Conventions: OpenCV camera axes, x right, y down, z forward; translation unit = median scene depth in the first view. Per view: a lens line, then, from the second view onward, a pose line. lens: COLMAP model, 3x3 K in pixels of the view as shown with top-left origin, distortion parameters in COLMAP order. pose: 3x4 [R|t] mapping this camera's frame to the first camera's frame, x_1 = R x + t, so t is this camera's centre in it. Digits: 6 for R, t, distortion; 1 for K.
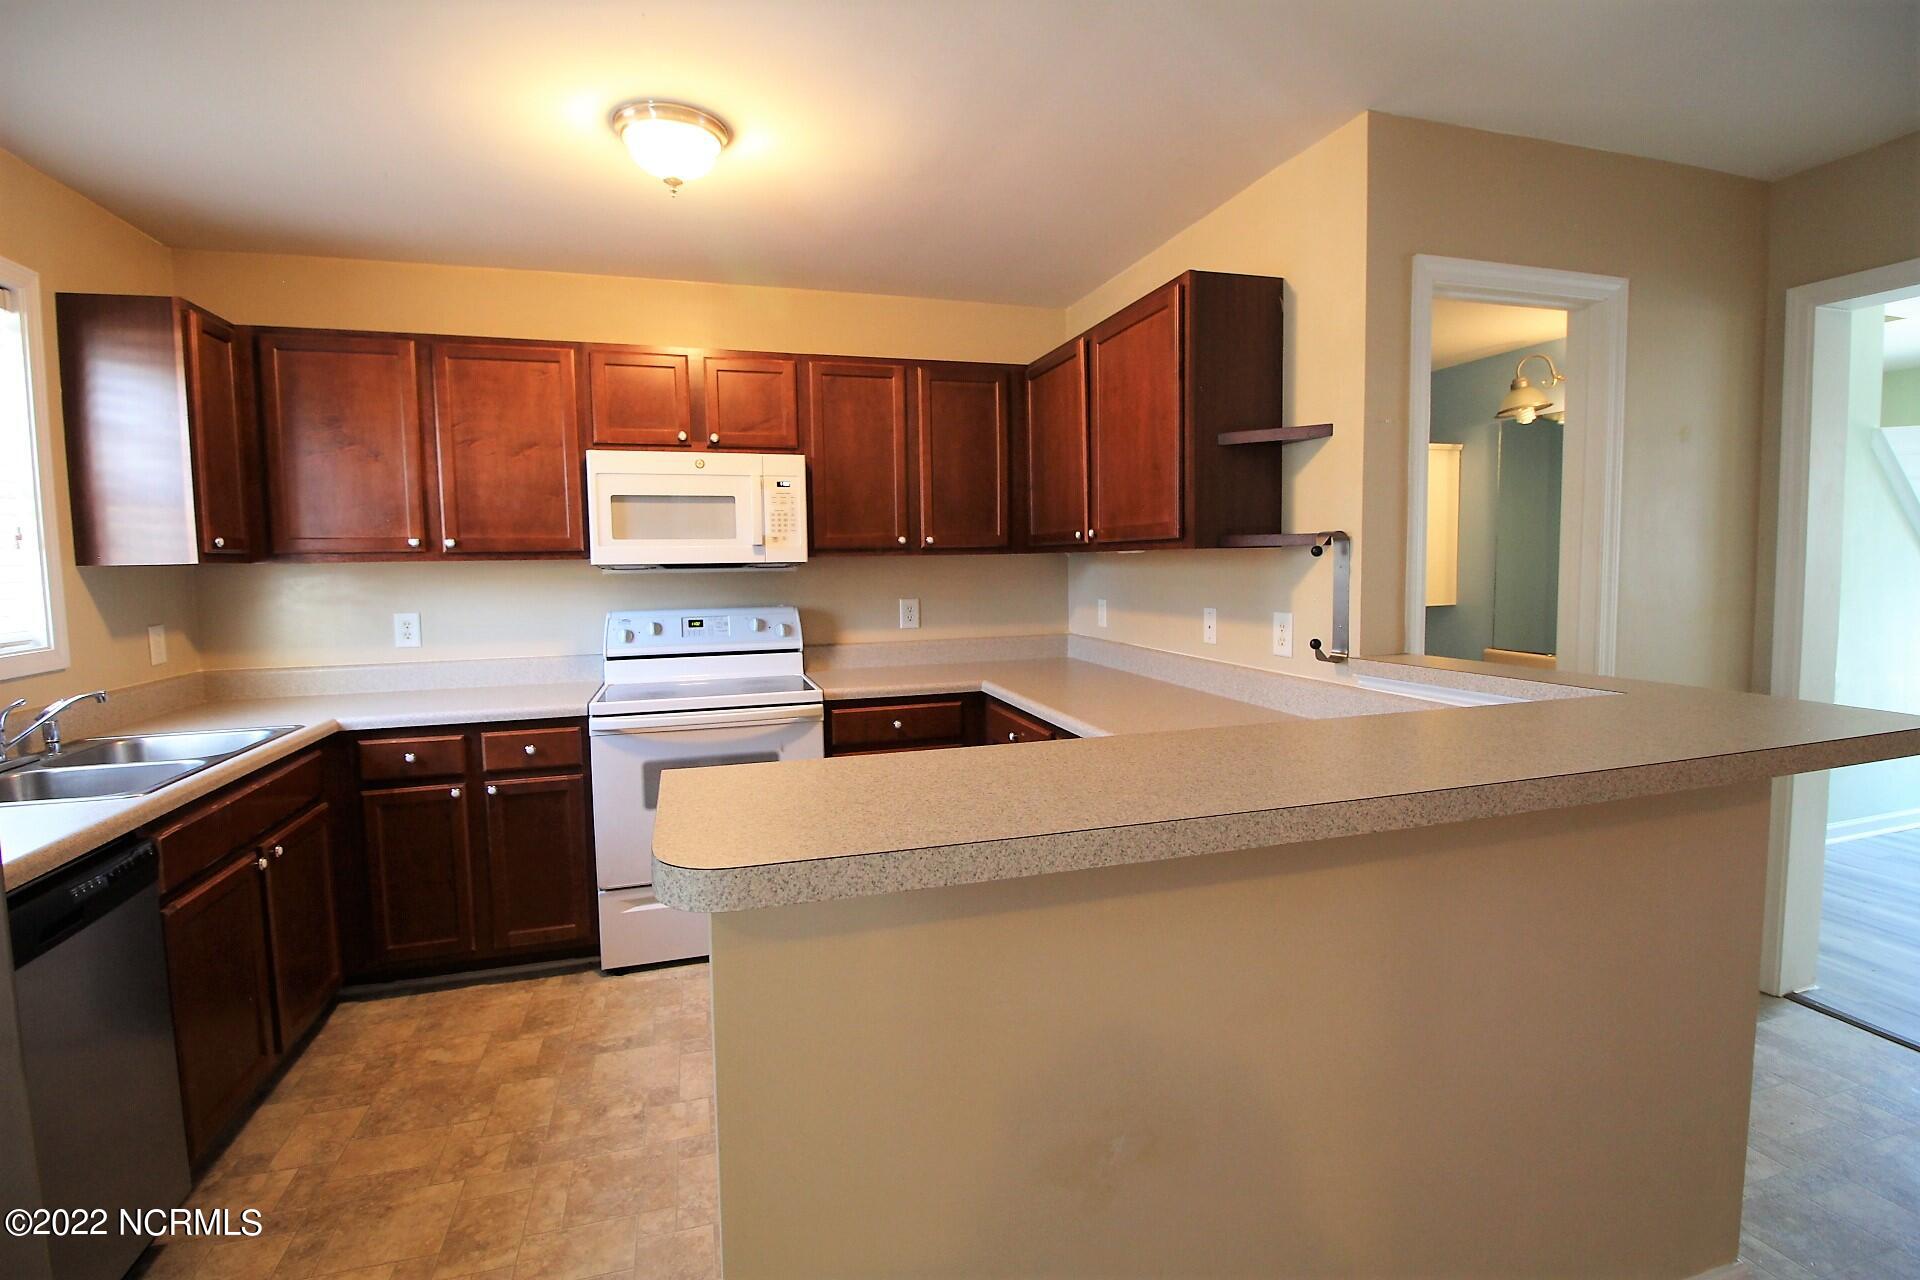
lens RADIAL K [[907.7, 0, 974.3], [0, 907.7, 625.6], [0, 0, 1]] dist [0.000363, -0.014081]
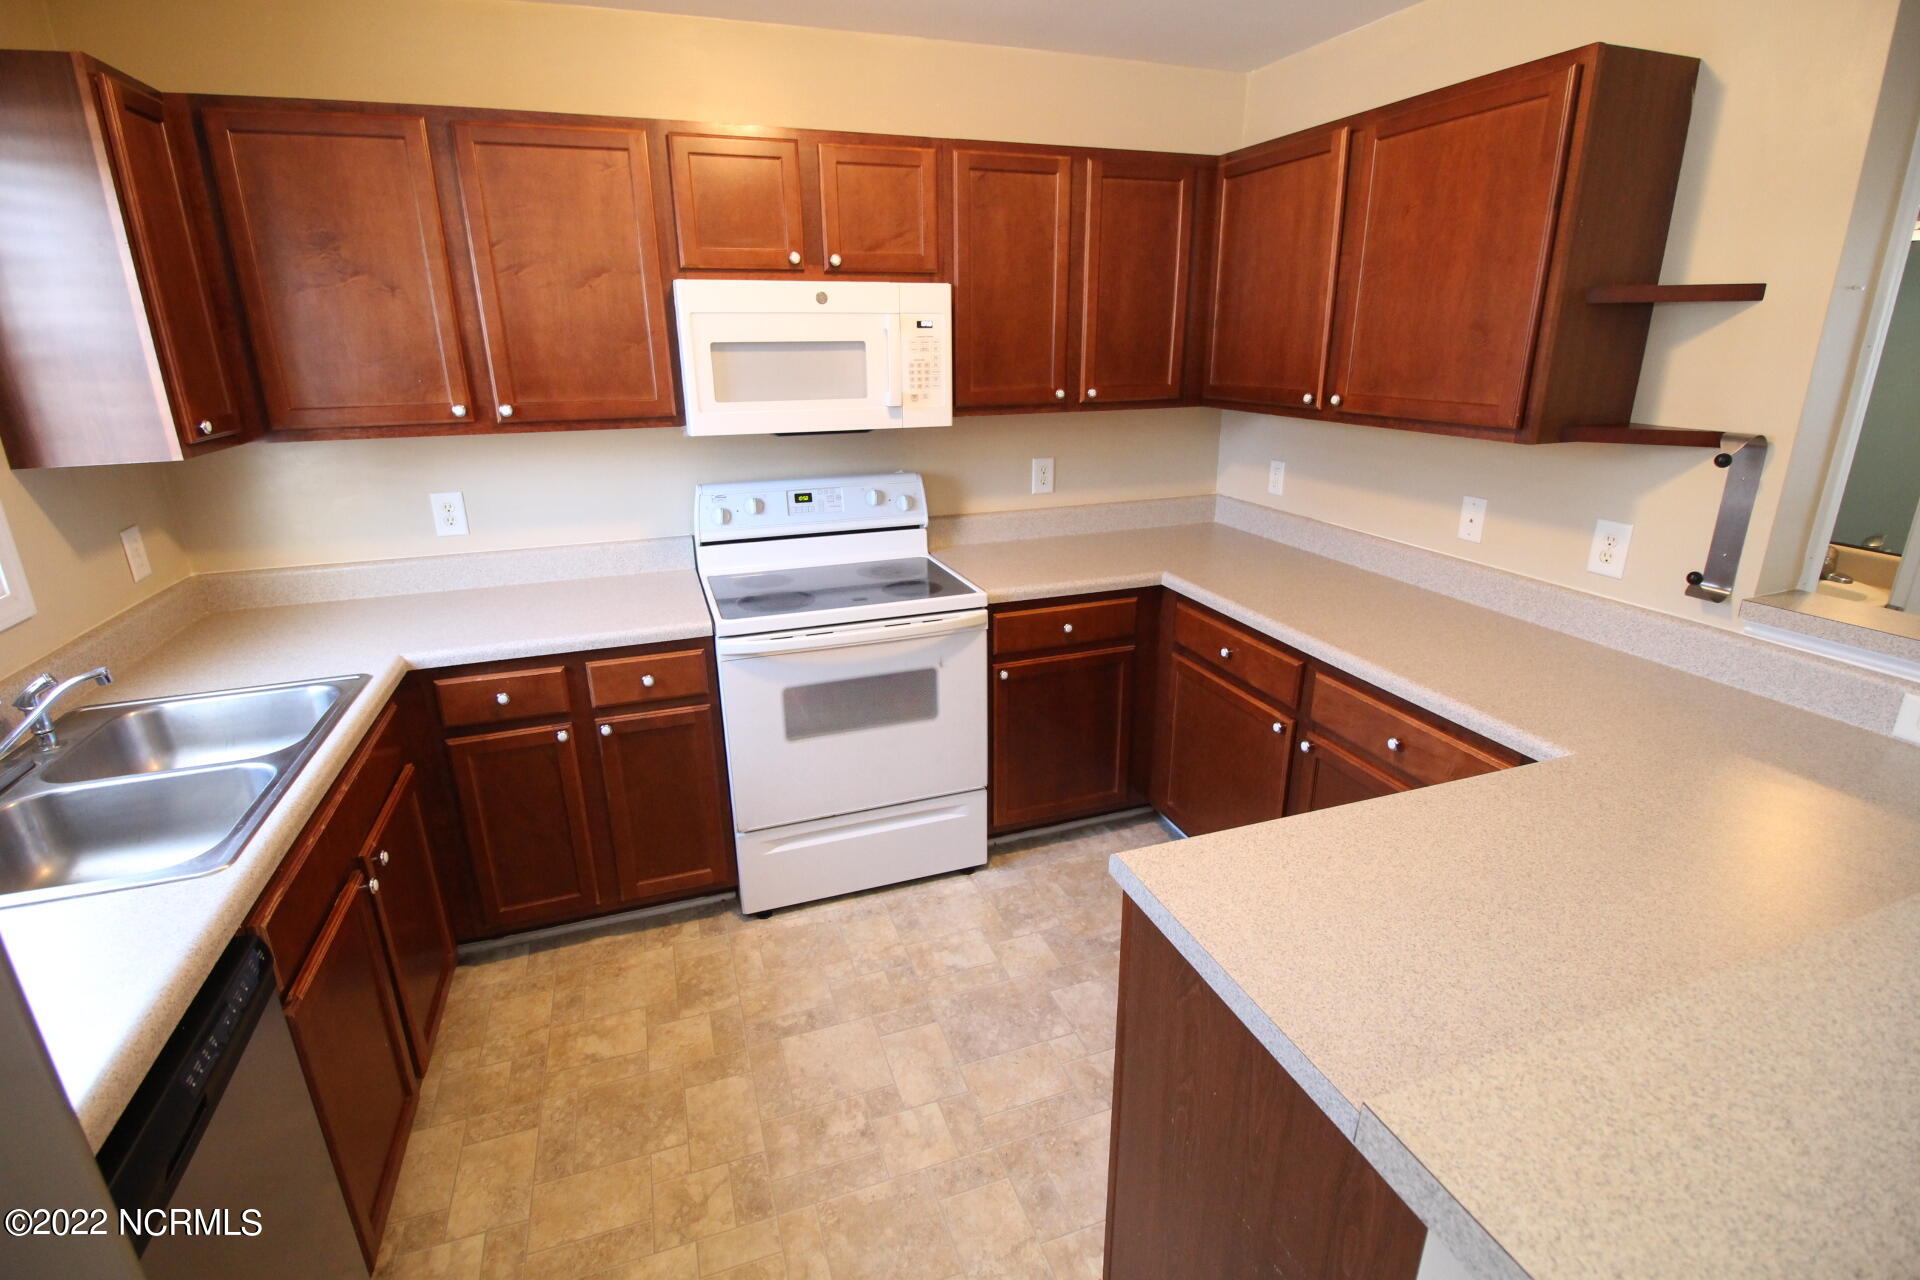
lens RADIAL K [[907.7, 0, 970.8], [0, 907.7, 630.8], [0, 0, 1]] dist [0.000363, -0.014081]
pose [[0.998826, -0.008232, 0.047730, -0.235364], [-0.003445, 0.970884, 0.239527, -0.098201], [-0.048312, -0.239410, 0.969716, 0.208884]]
